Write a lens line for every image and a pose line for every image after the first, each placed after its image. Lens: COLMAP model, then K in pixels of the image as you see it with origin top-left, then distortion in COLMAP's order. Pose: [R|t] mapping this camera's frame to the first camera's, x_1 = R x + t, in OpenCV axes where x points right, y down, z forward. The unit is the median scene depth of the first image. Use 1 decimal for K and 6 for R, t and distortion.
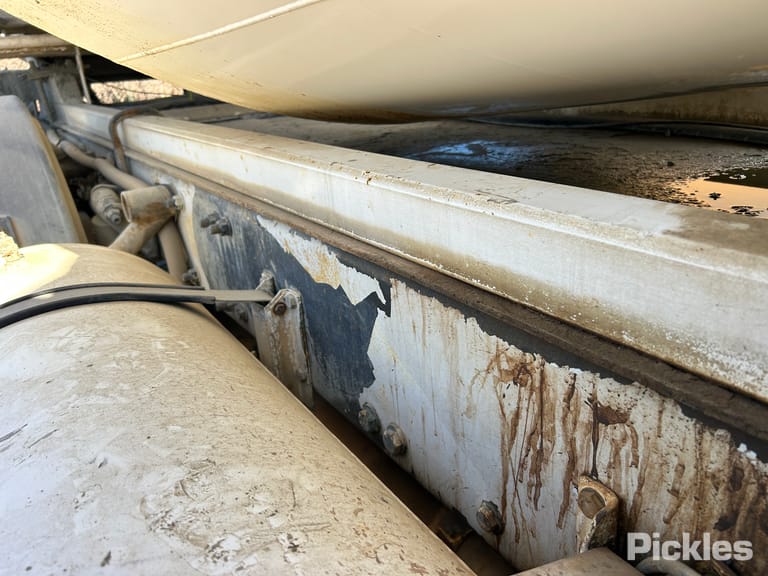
lens RADIAL K [[581.4, 0, 384.0], [0, 581.4, 288.0], [0, 0, 1]] dist [0.002305, -0.009757]
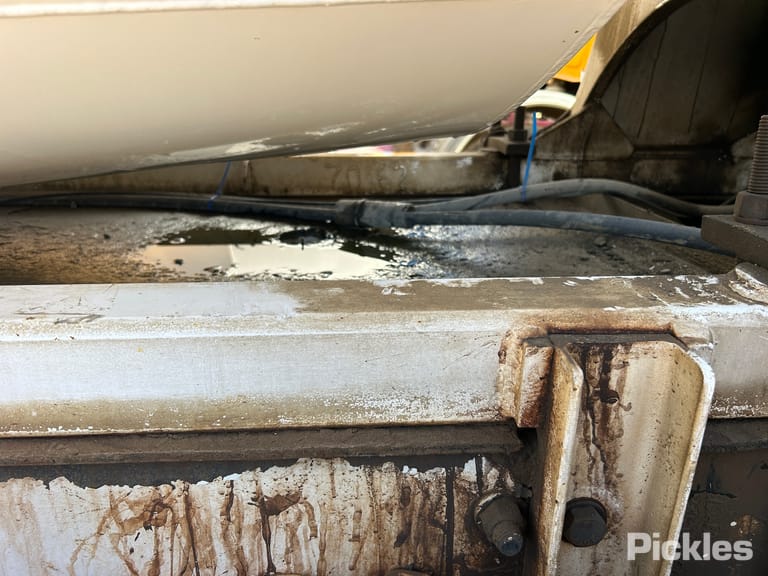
lens RADIAL K [[581.4, 0, 384.0], [0, 581.4, 288.0], [0, 0, 1]] dist [0.002305, -0.009757]
pose [[0.505203, -0.205671, 0.838134, -0.254468], [0.288771, 0.955491, 0.060407, -0.127933], [-0.813253, 0.211511, 0.542109, 0.252102]]
